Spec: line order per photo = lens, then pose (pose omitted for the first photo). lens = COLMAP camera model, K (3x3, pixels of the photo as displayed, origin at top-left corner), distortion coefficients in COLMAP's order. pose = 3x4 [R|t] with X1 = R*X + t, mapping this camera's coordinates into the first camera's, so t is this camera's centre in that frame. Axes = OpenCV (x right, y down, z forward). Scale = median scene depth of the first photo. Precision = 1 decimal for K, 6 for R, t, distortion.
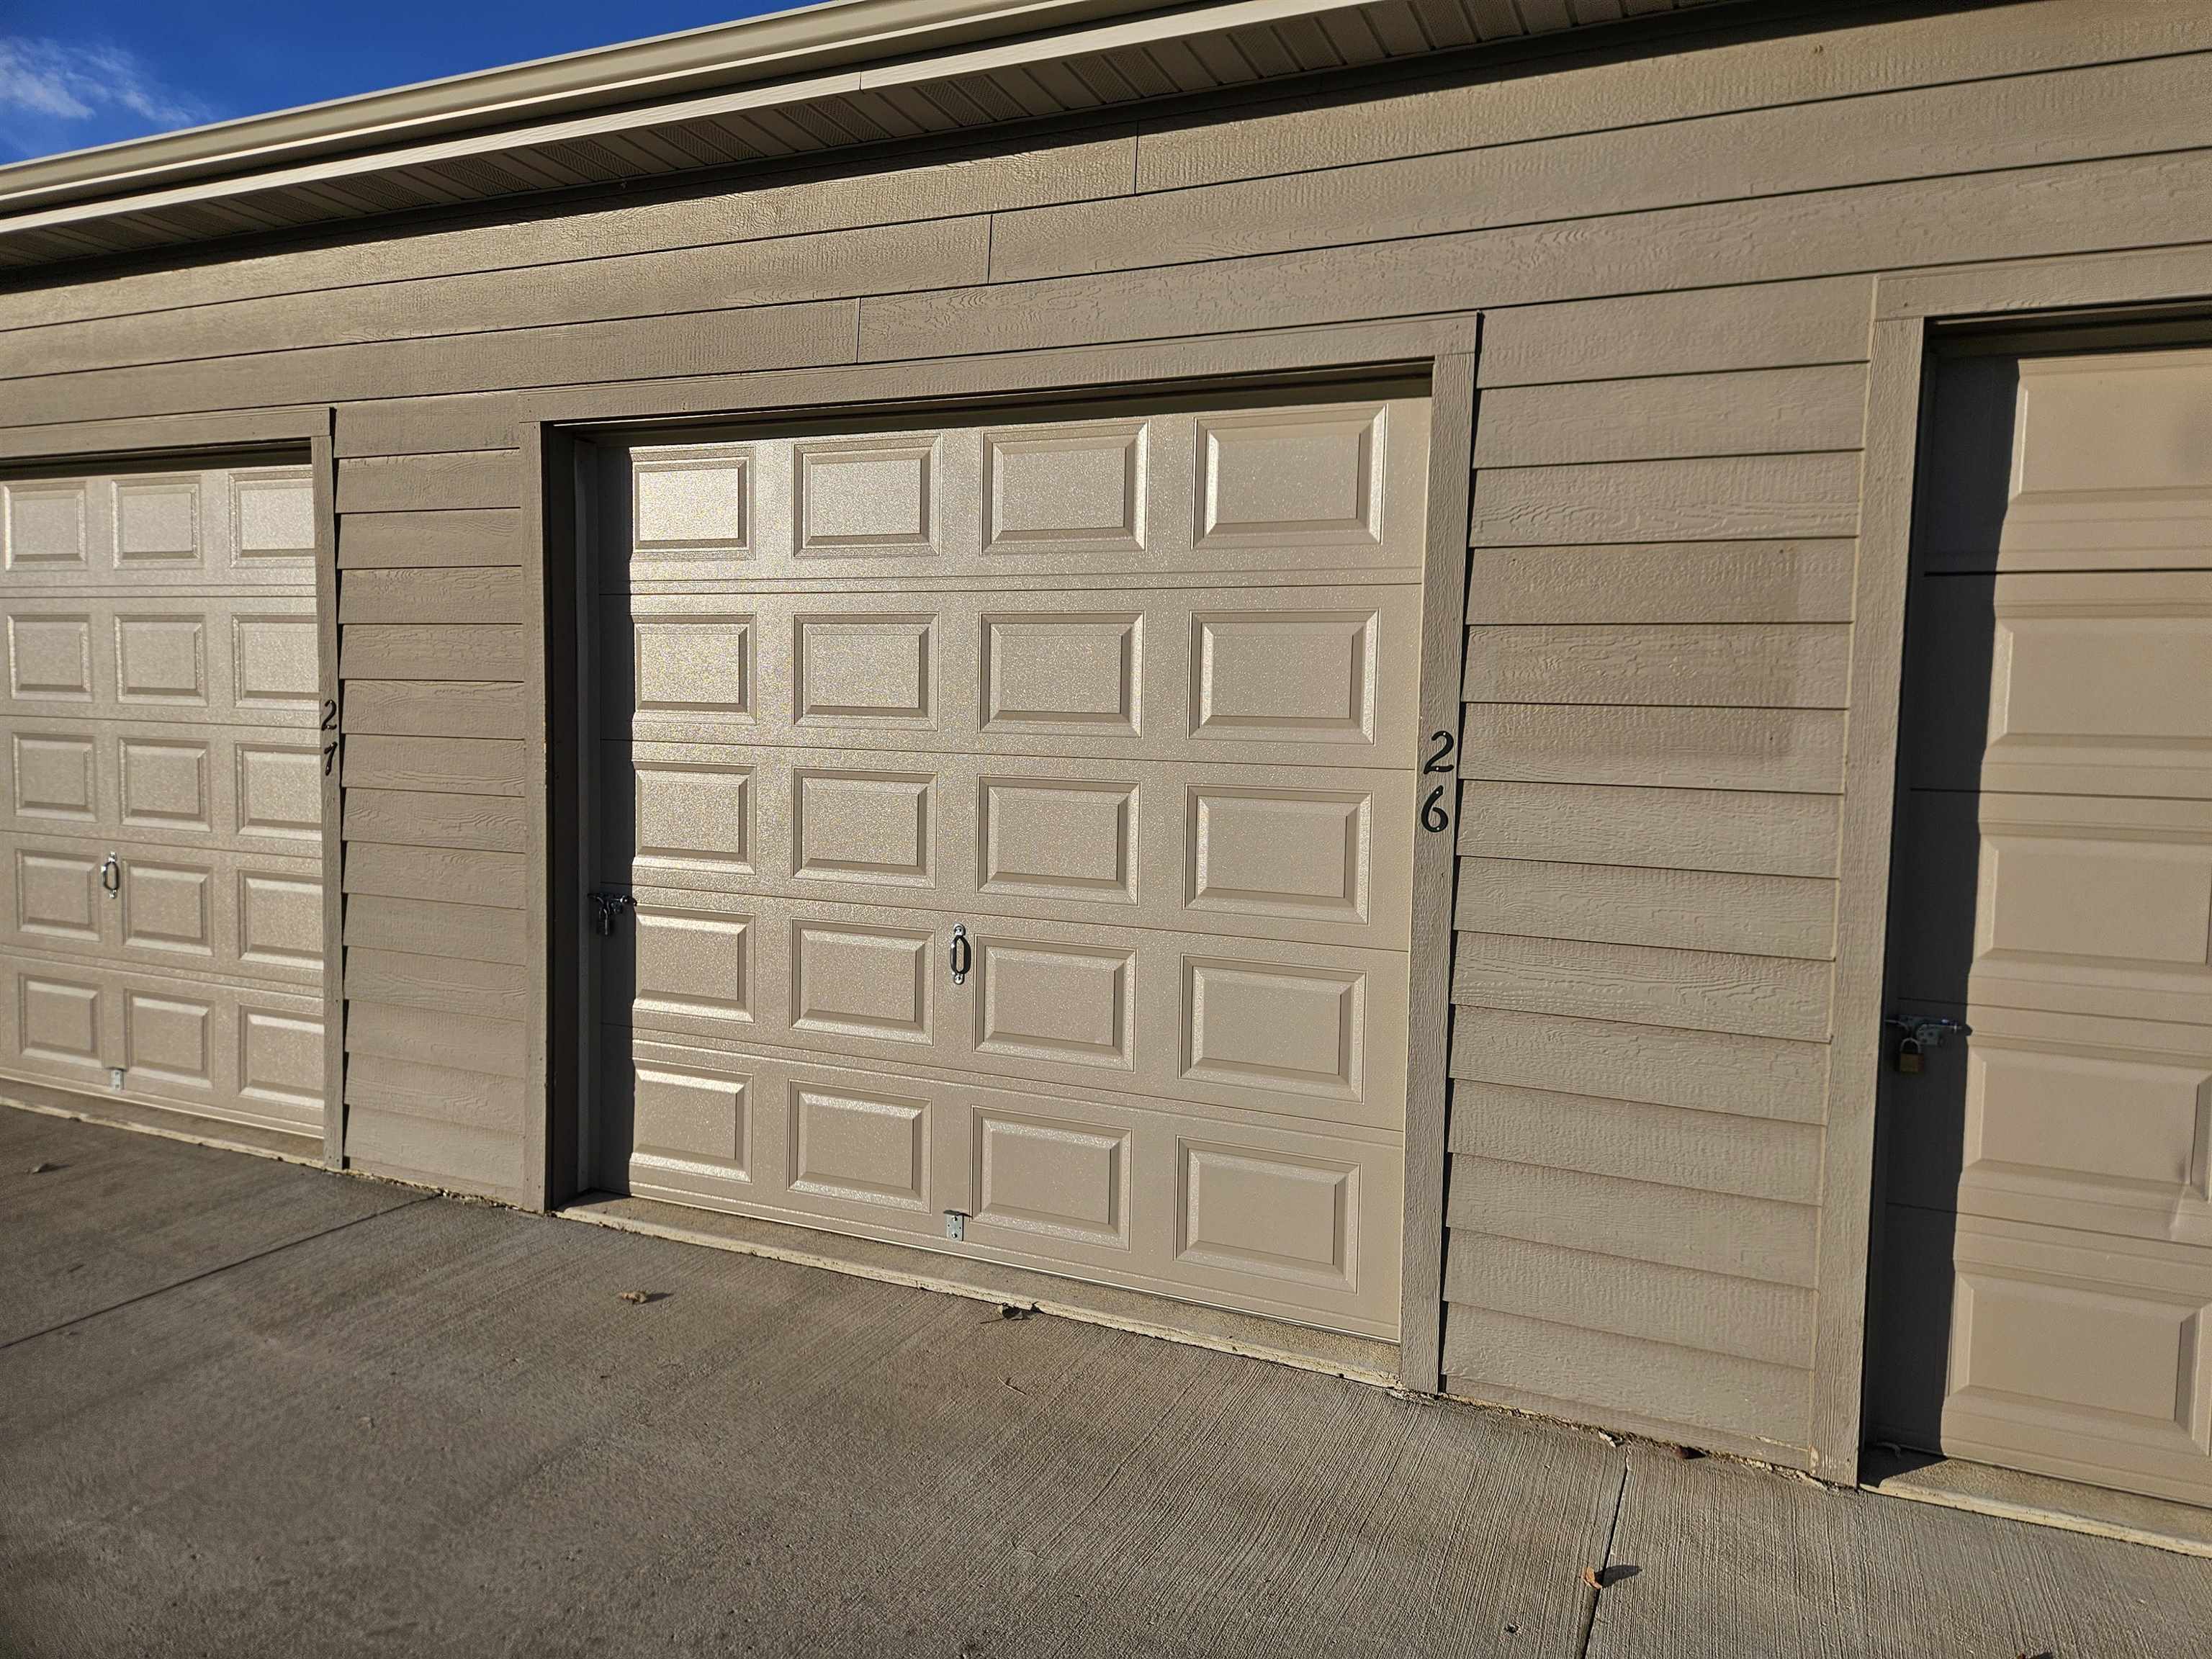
lens RADIAL K [[1430.5, 0, 1193.5], [0, 1430.5, 833.9], [0, 0, 1]] dist [0.019092, -0.001146]
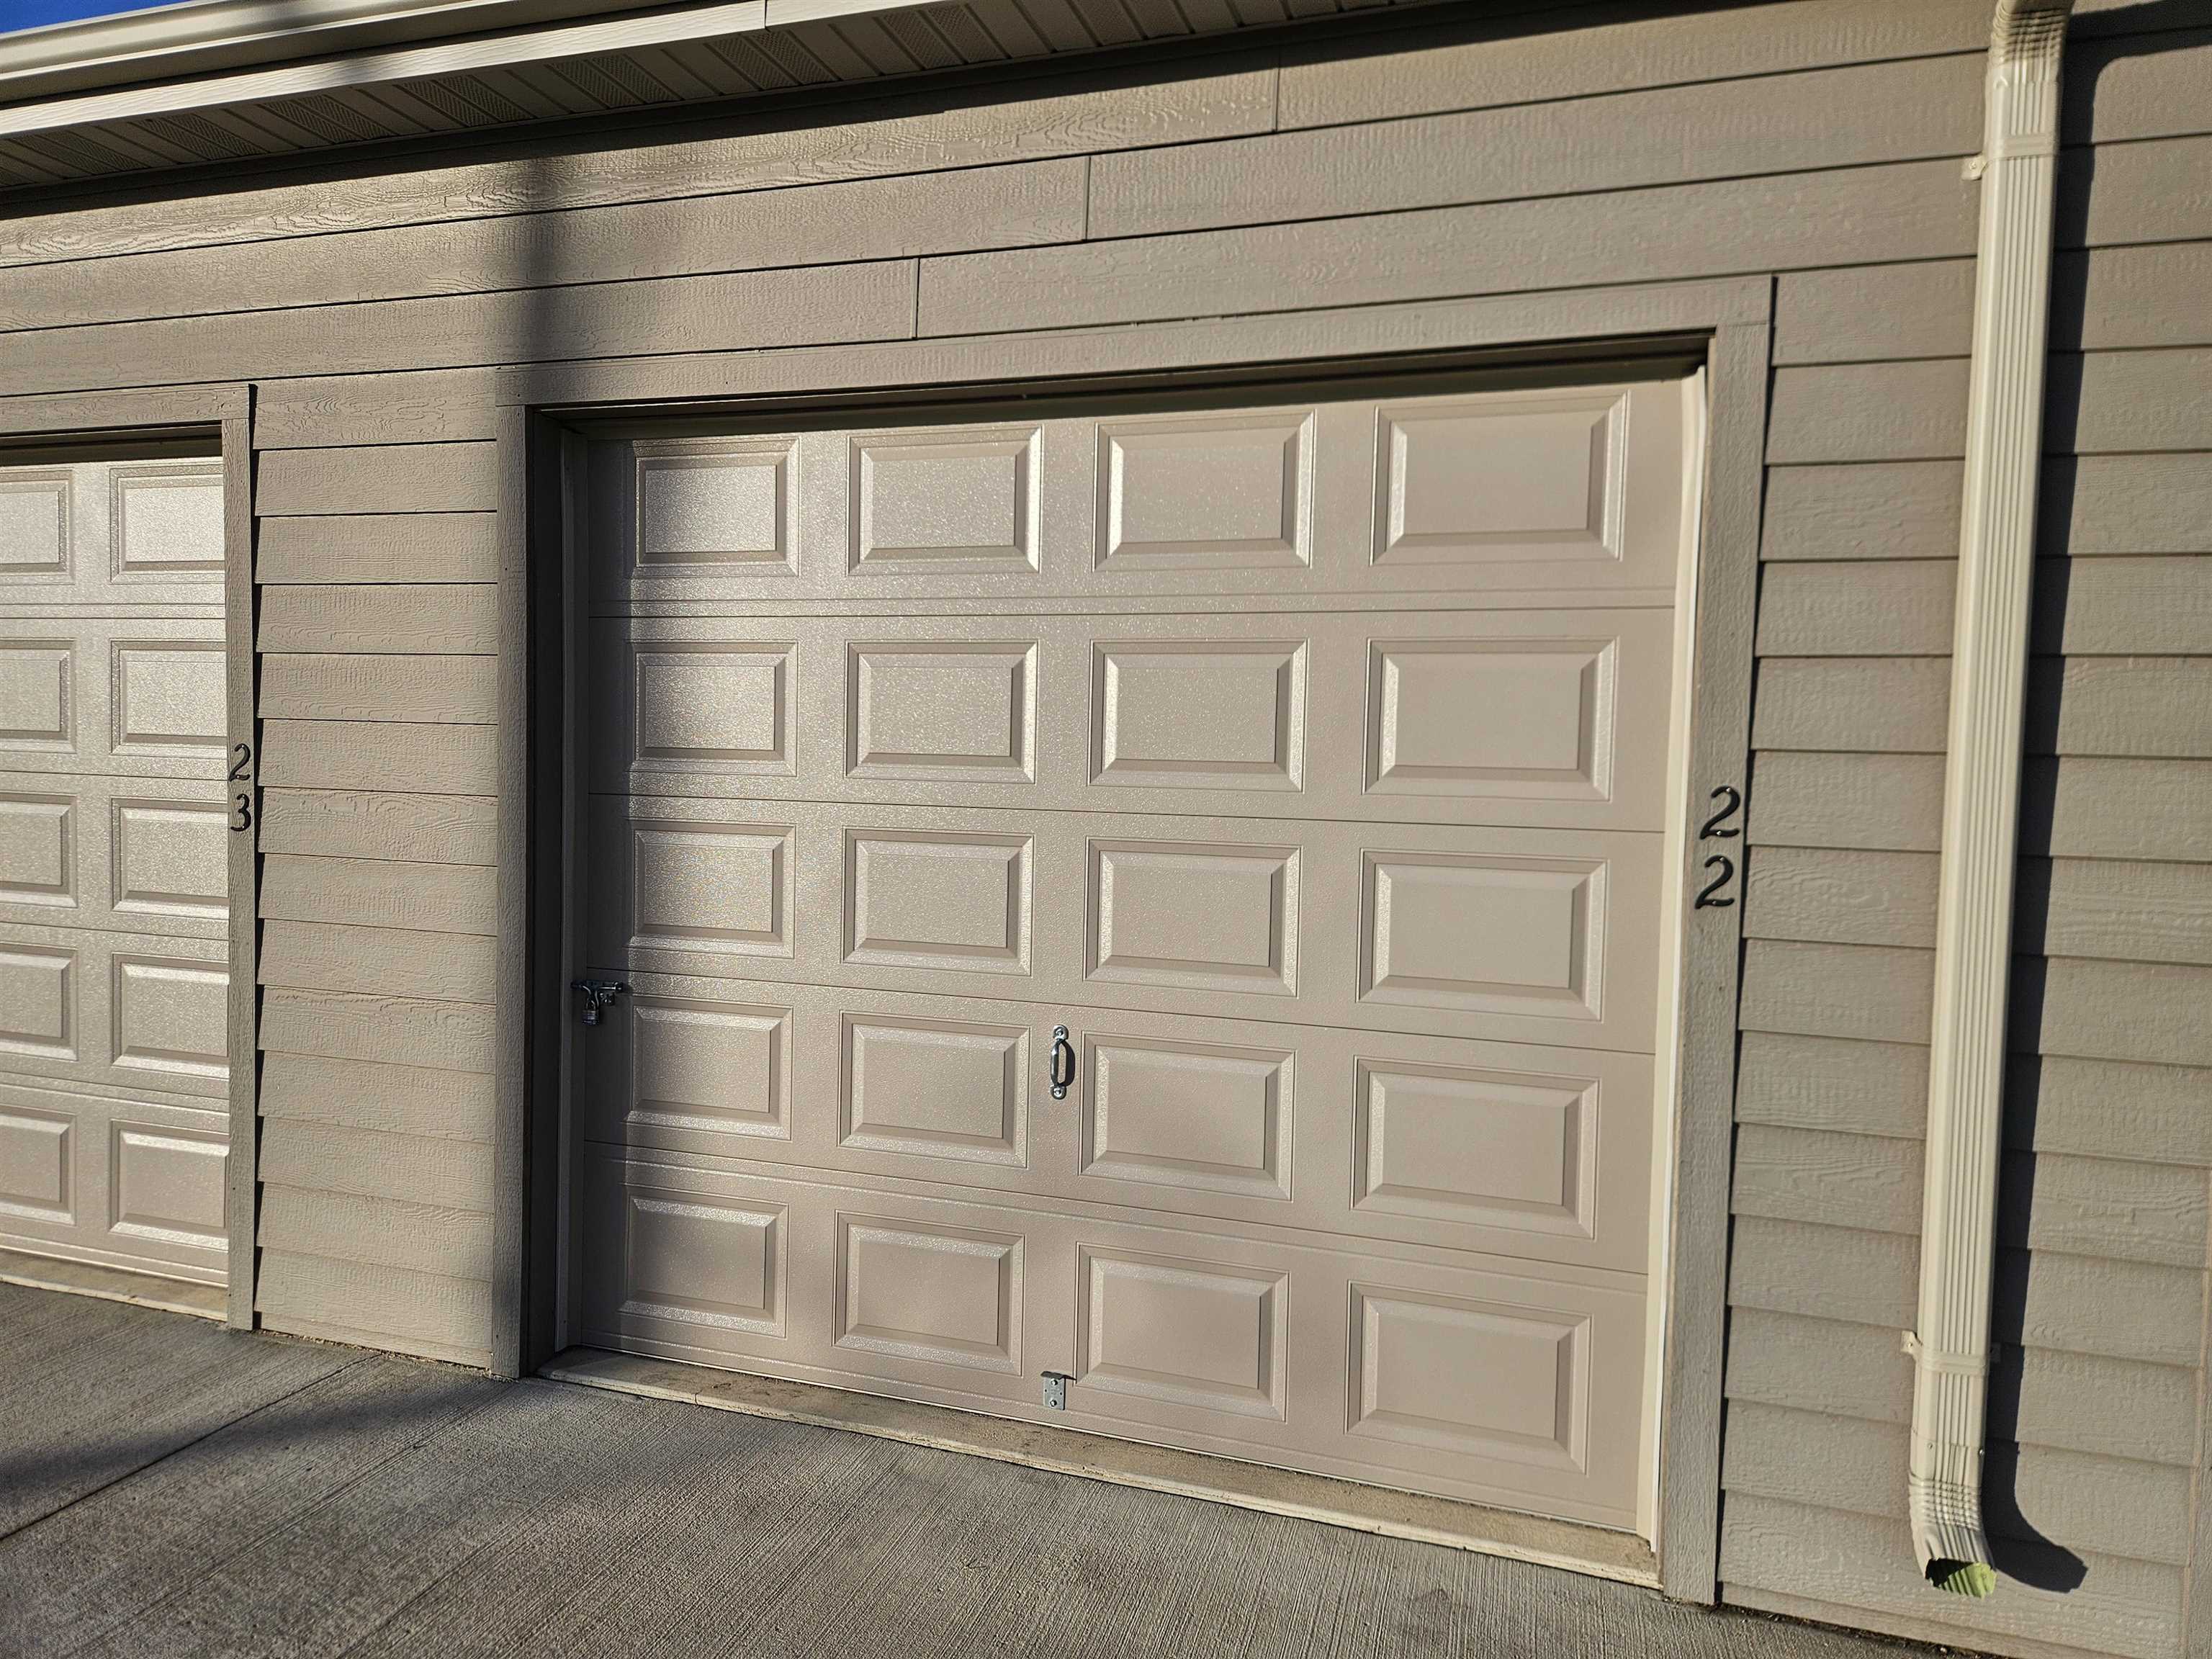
lens RADIAL K [[1599.4, 0, 1062.2], [0, 1599.4, 858.6], [0, 0, 1]] dist [0.036533, -0.001945]
pose [[0.999255, -0.002277, 0.038535, -0.174674], [0.003002, 0.999820, -0.018751, -0.010703], [-0.038485, 0.018853, 0.999081, 0.072308]]
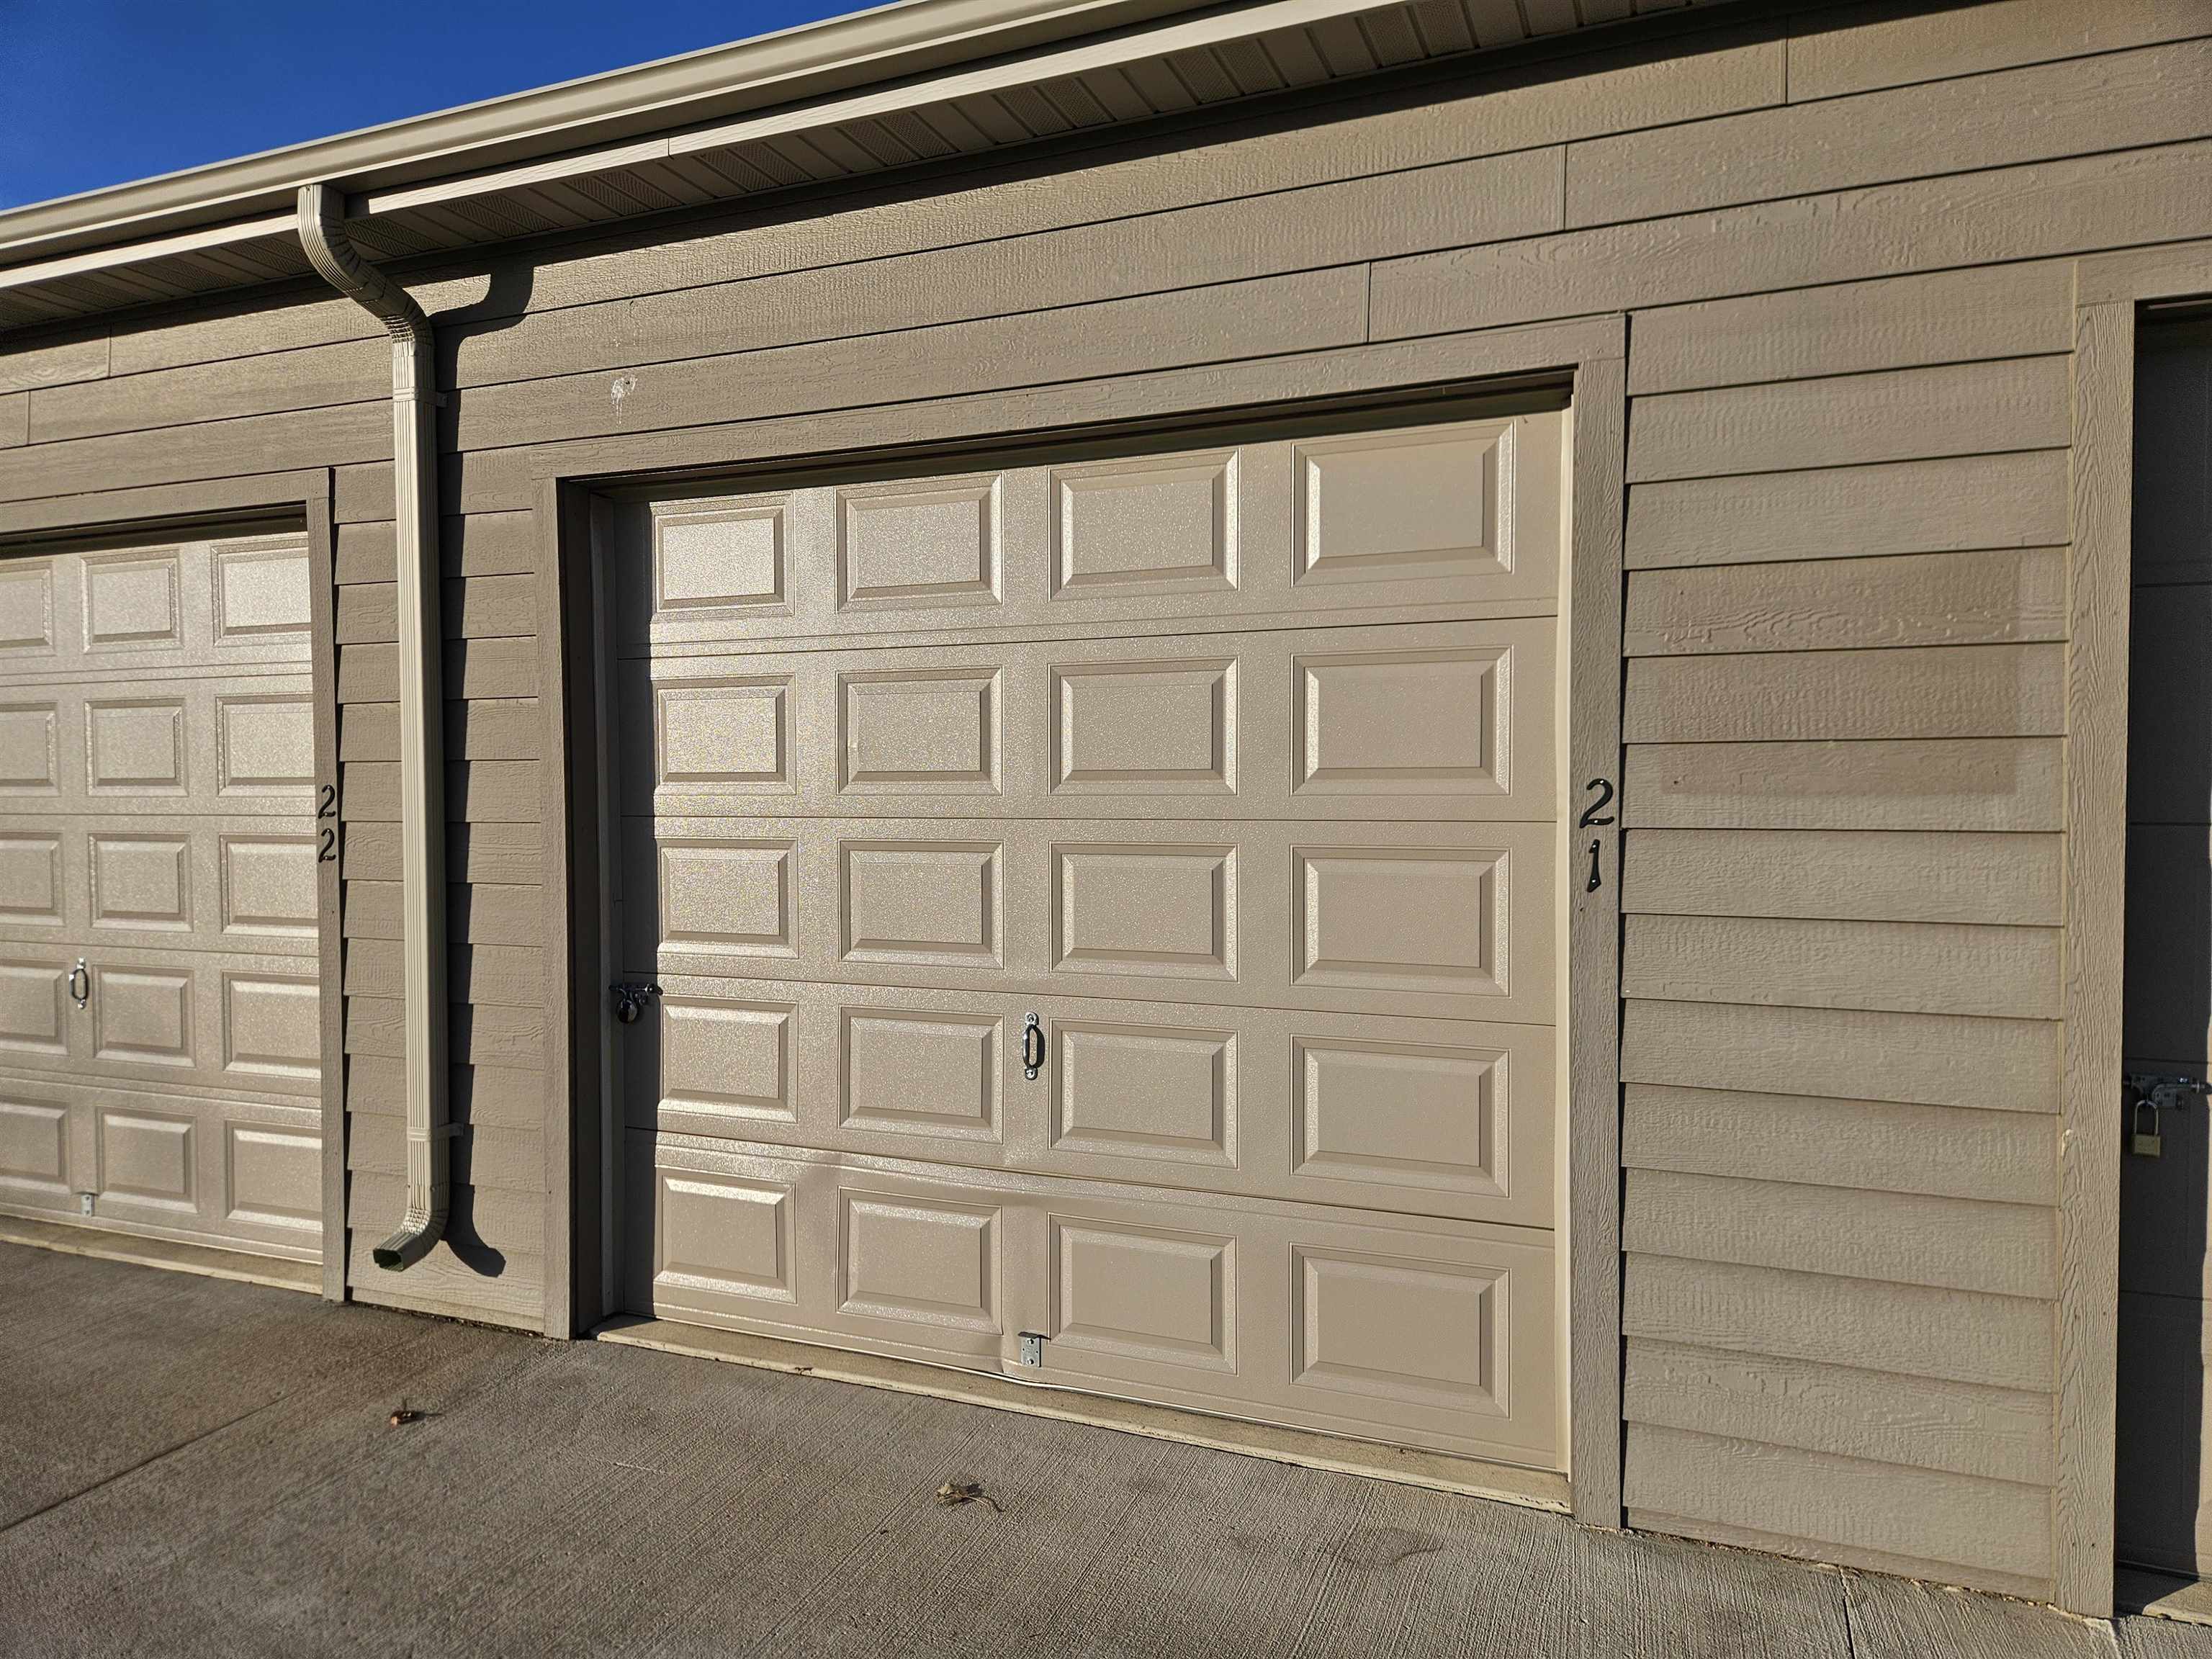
lens RADIAL K [[1517.6, 0, 1106.0], [0, 1517.6, 829.5], [0, 0, 1]] dist [0.024013, -0.000276]
pose [[0.999295, -0.032410, -0.018968, -0.085373], [0.031545, 0.998522, -0.044265, -0.005289], [0.020375, 0.043635, 0.998840, 0.035473]]
